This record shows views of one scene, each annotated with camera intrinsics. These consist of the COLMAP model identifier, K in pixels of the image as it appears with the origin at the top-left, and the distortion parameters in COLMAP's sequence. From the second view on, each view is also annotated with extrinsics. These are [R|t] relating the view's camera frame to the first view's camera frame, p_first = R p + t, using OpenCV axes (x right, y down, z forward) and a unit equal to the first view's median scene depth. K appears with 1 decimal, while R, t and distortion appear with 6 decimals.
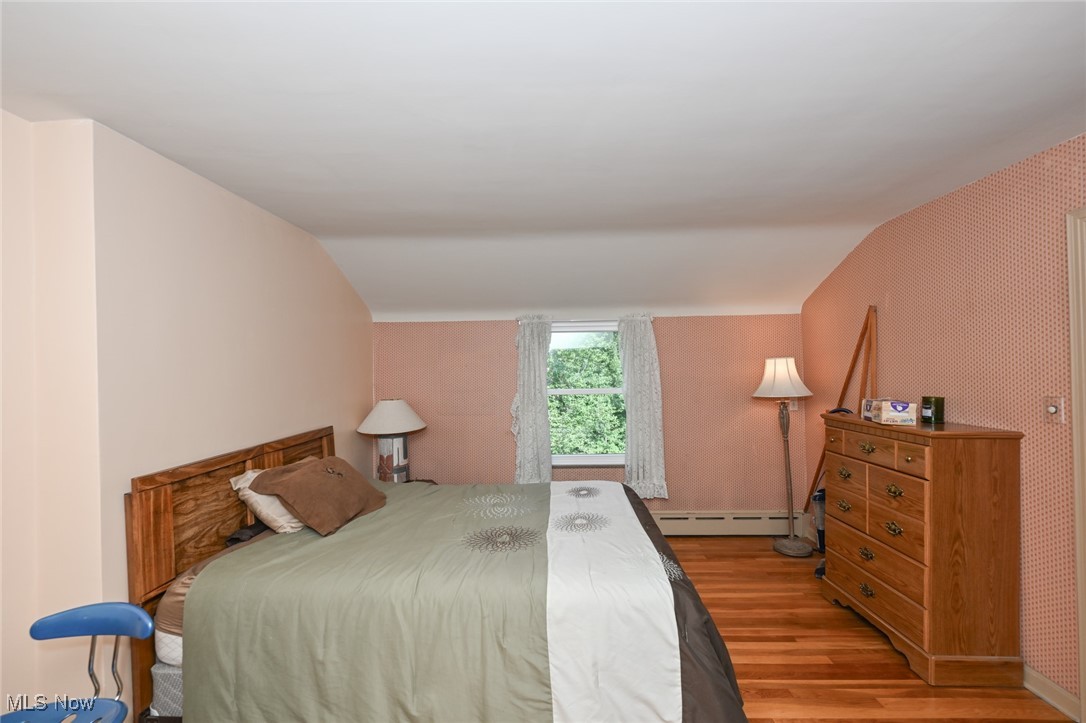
lens RADIAL K [[454.4, 0, 543.0], [0, 454.4, 361.5], [0, 0, 1]] dist [0.000590, 0.000049]
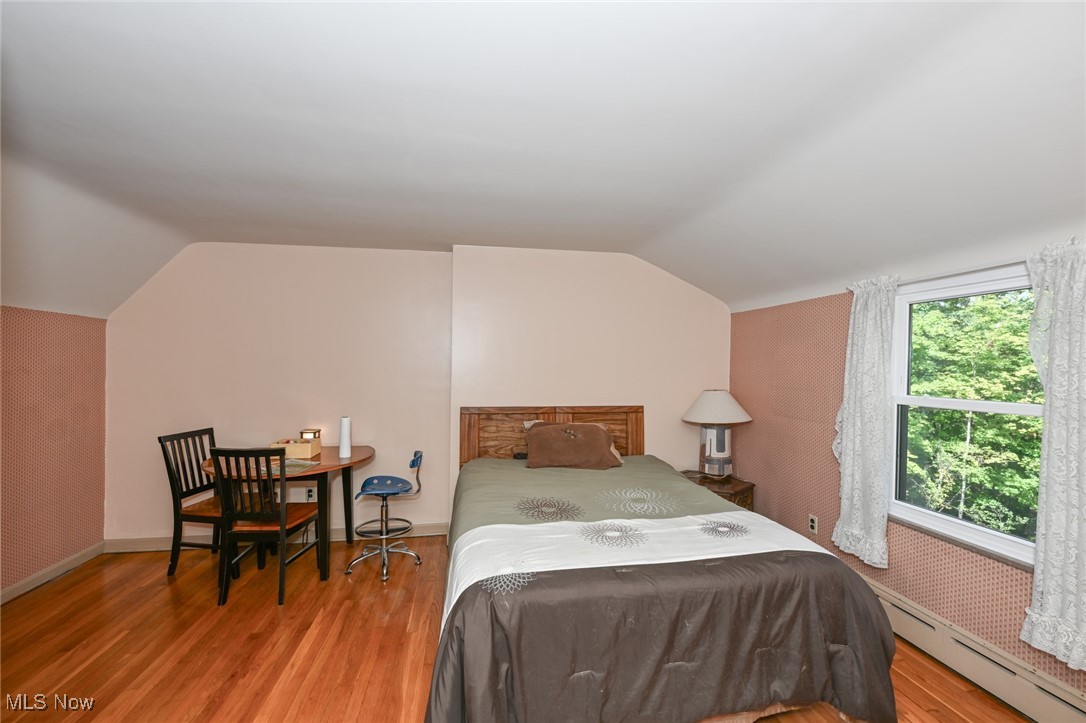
lens RADIAL K [[438.1, 0, 543.0], [0, 438.1, 361.5], [0, 0, 1]] dist [-0.008293, 0.000049]
pose [[0.205506, 0.012290, -0.978579, 0.913279], [-0.000162, 0.999922, 0.012524, 0.014684], [0.978656, -0.002415, 0.205492, 0.739239]]
